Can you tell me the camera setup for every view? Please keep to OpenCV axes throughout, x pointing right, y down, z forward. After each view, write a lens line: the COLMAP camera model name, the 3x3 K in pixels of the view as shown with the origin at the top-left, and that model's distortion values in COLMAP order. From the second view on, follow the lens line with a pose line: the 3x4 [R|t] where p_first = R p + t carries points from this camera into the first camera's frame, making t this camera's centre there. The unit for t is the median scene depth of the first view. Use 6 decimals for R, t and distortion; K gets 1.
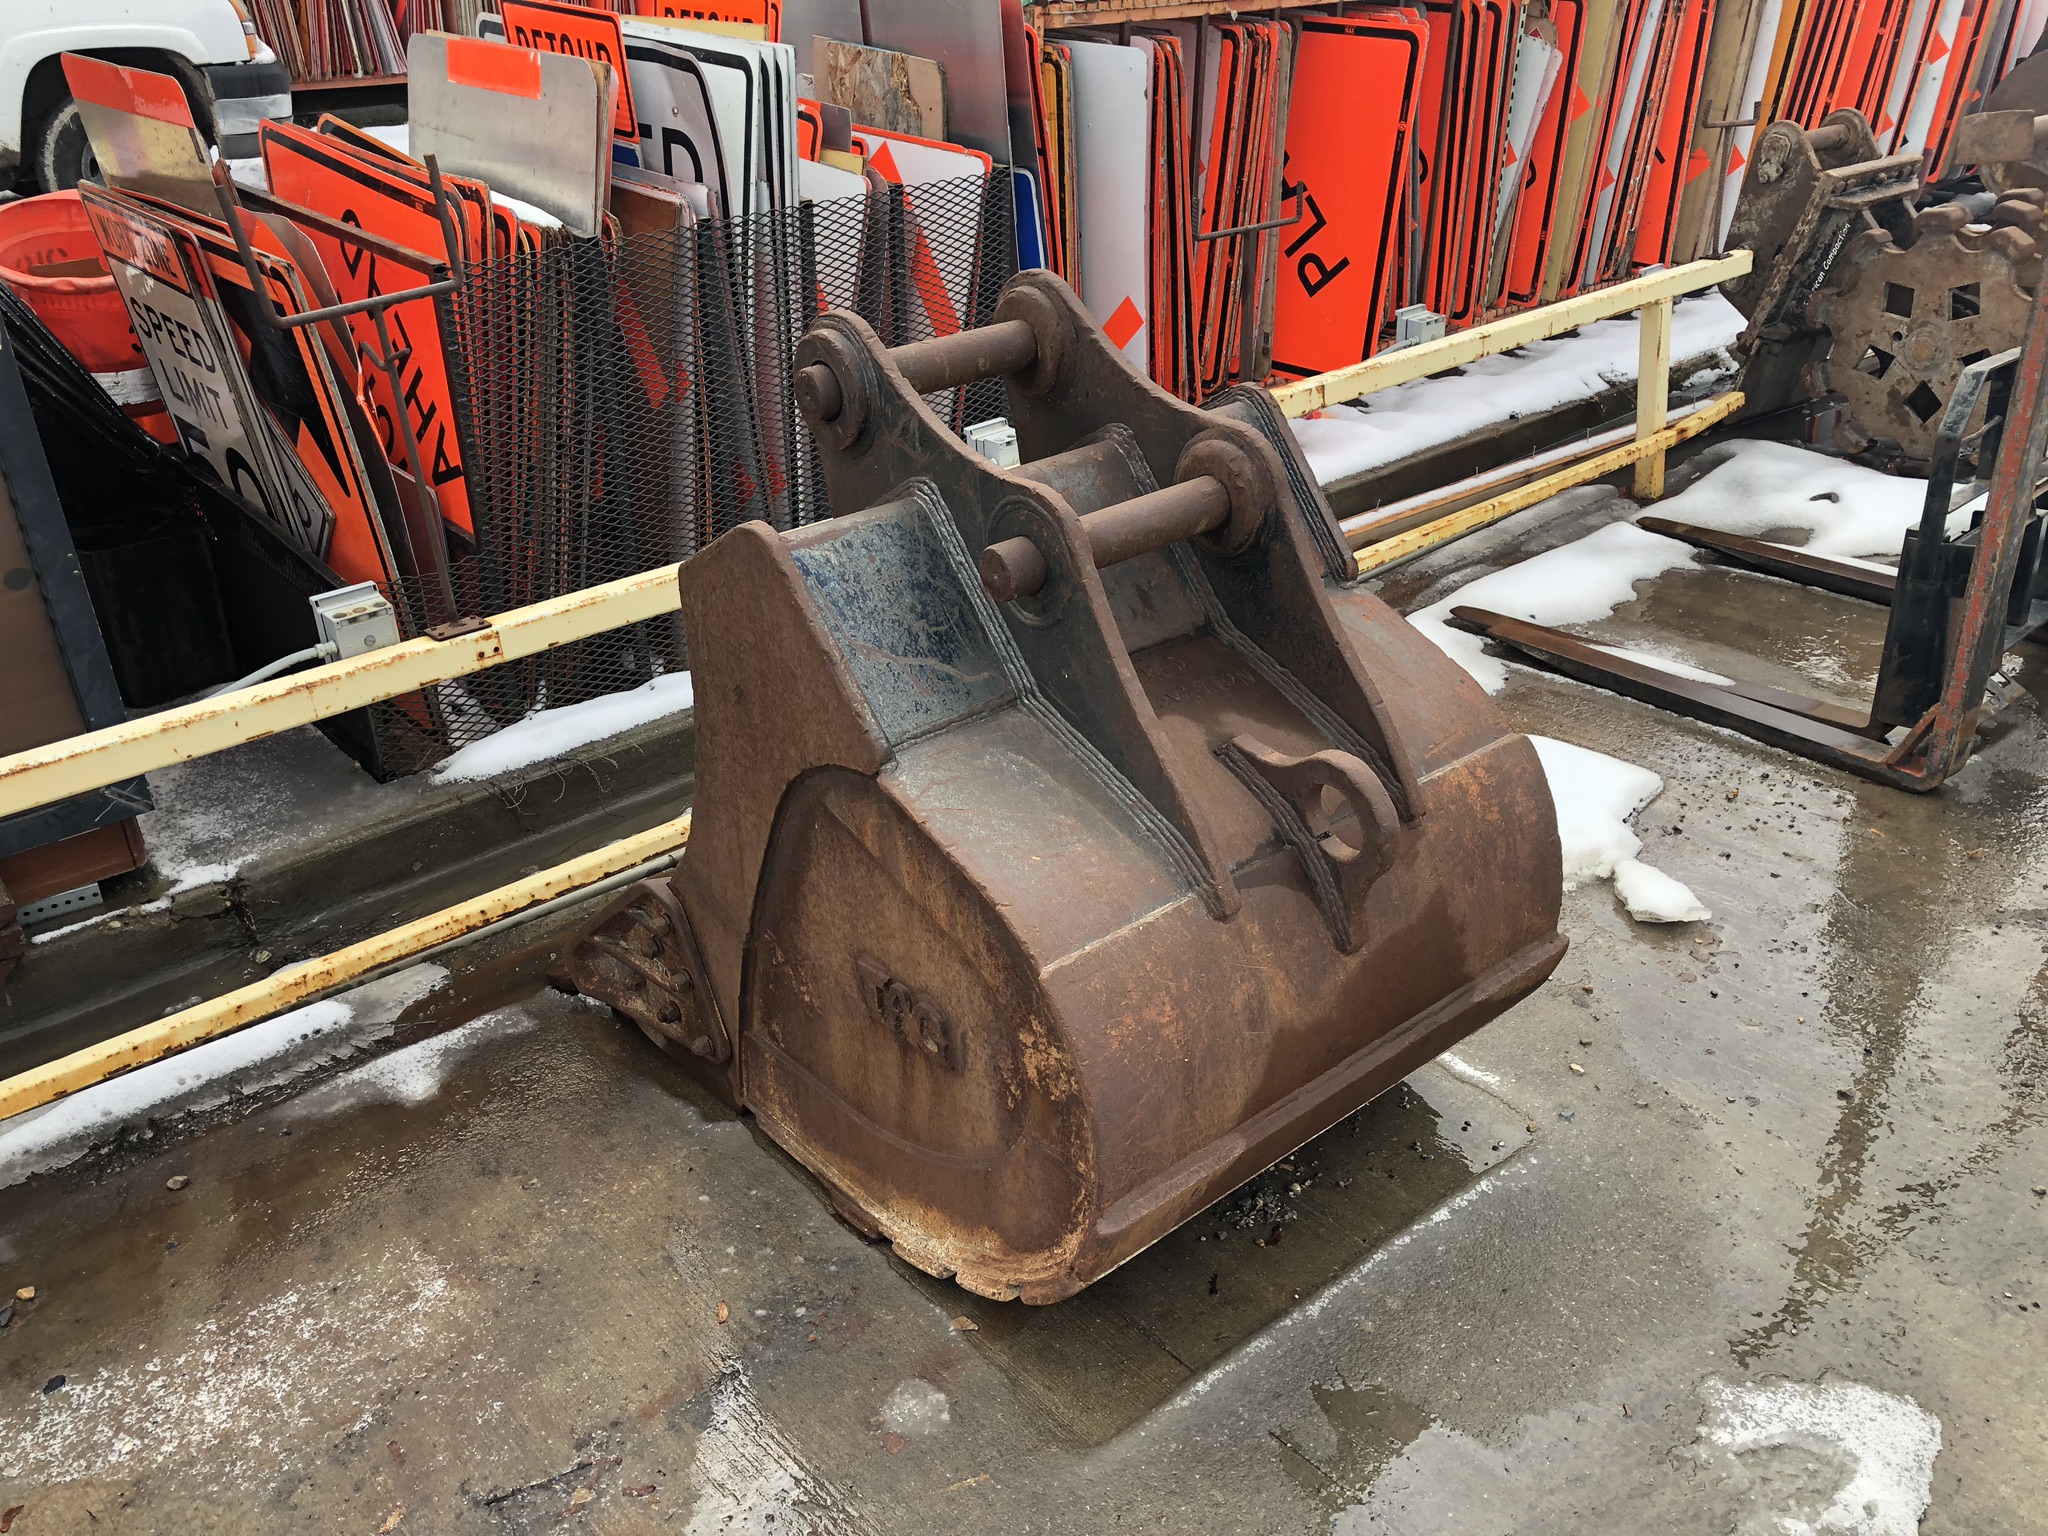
lens RADIAL K [[1681.9, 0, 1010.2], [0, 1681.9, 765.9], [0, 0, 1]] dist [0.039346, -0.037623]
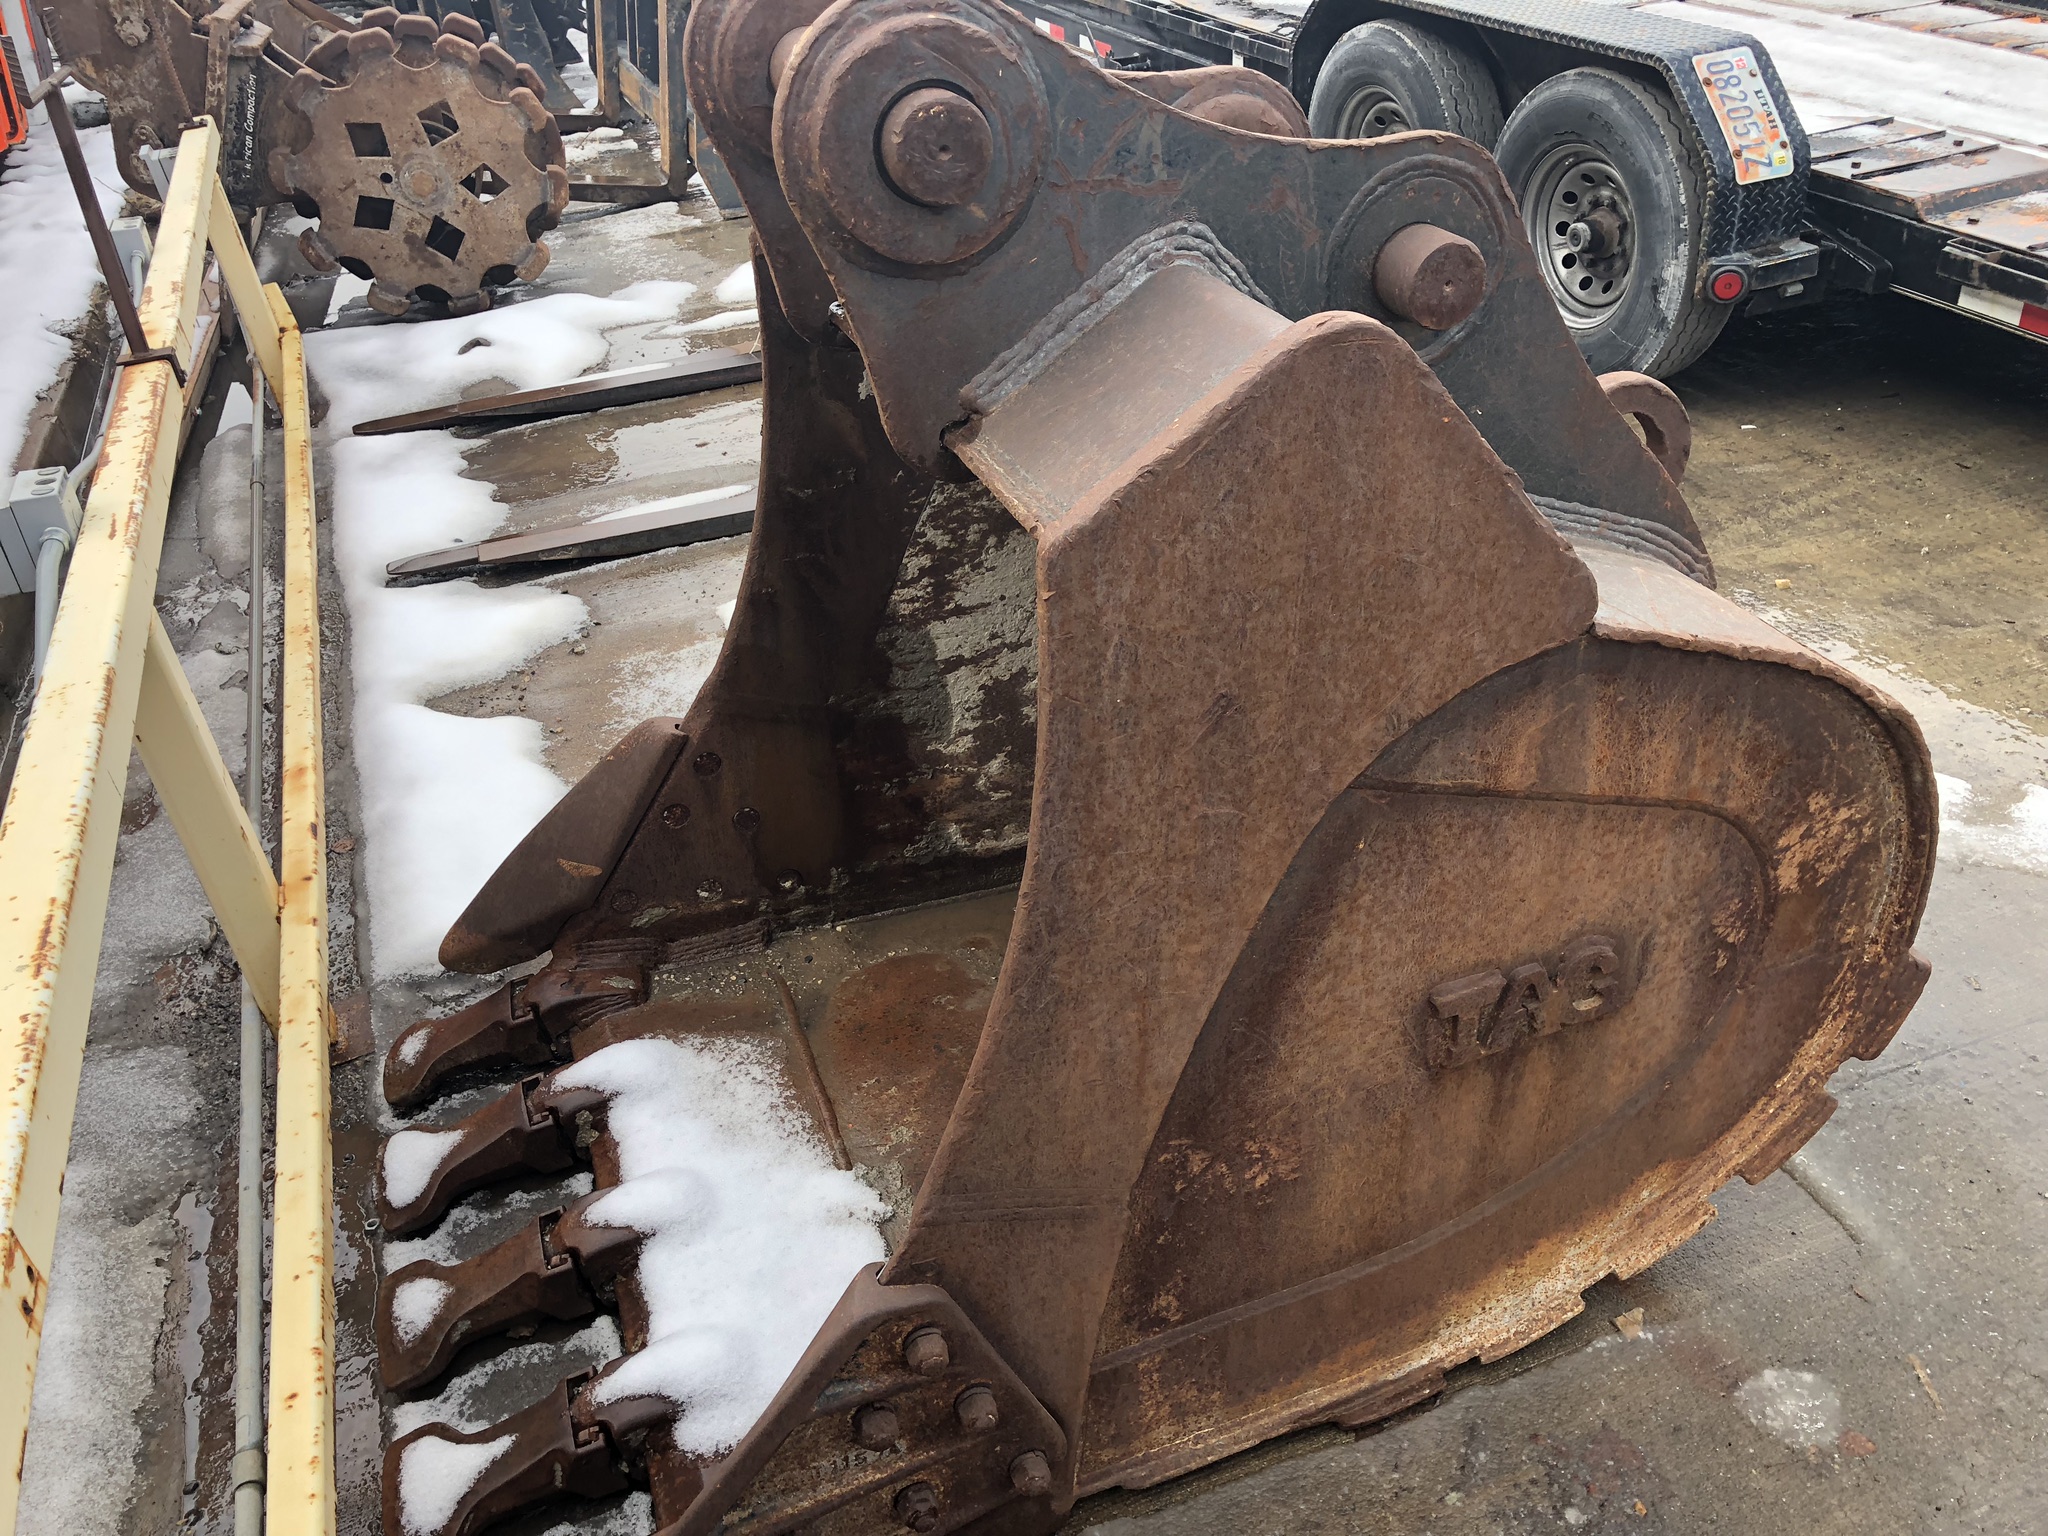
lens RADIAL K [[1681.9, 0, 1019.0], [0, 1681.9, 766.5], [0, 0, 1]] dist [0.039346, -0.037623]
pose [[0.339396, -0.474651, 0.812106, -0.273702], [0.475055, 0.831651, 0.287539, -0.092326], [-0.811870, 0.288206, 0.507745, 0.359931]]
